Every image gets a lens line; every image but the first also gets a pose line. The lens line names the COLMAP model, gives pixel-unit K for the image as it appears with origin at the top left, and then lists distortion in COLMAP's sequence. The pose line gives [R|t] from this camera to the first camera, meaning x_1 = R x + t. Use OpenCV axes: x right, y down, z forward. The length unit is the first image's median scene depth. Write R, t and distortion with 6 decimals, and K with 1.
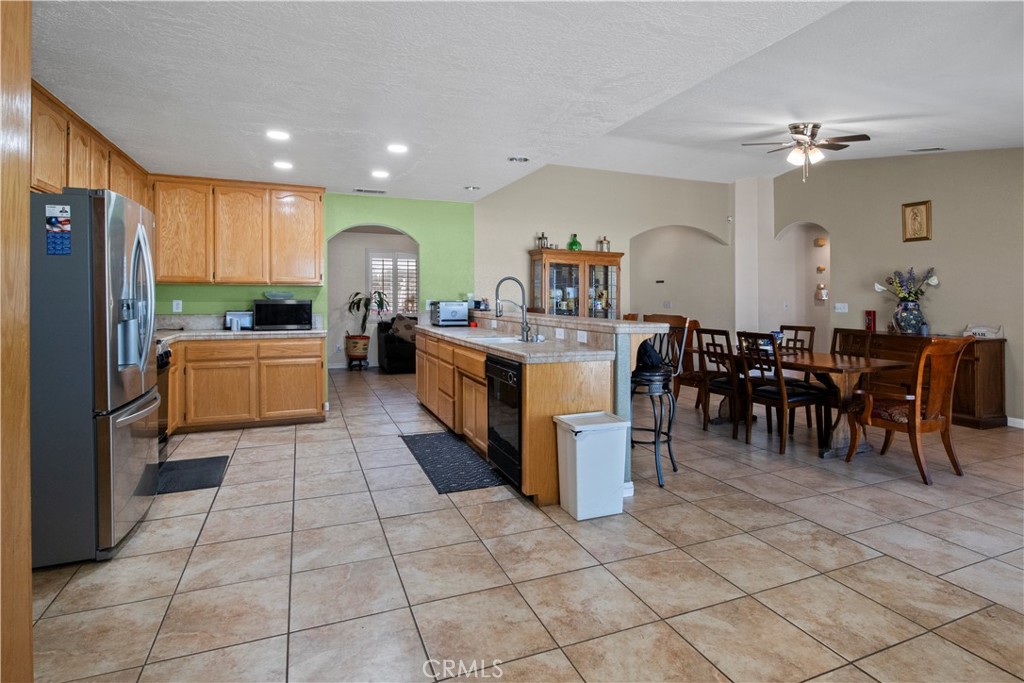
lens RADIAL K [[519.2, 0, 515.5], [0, 519.2, 317.1], [0, 0, 1]] dist [-0.007553, -0.001124]
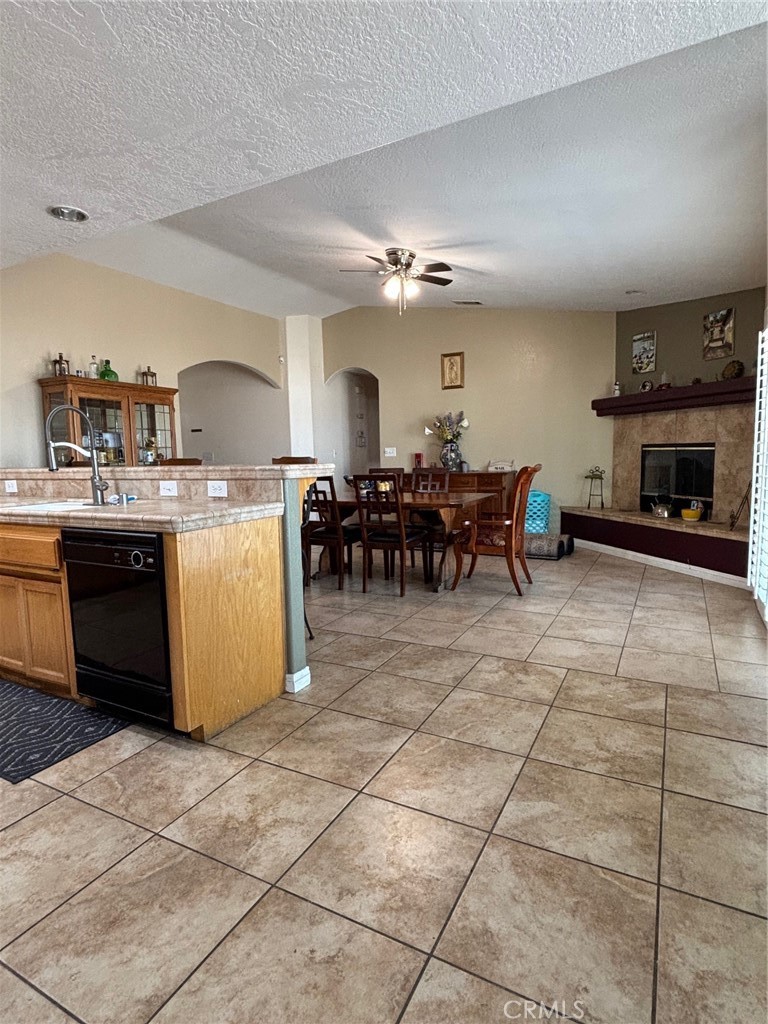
lens RADIAL K [[541.8, 0, 384.0], [0, 541.8, 512.0], [0, 0, 1]] dist [0.003149, -0.002081]
pose [[0.769200, -0.097305, 0.631556, -0.187052], [0.054383, 0.994721, 0.087023, 0.019202], [-0.636690, -0.032592, 0.770431, 0.308025]]
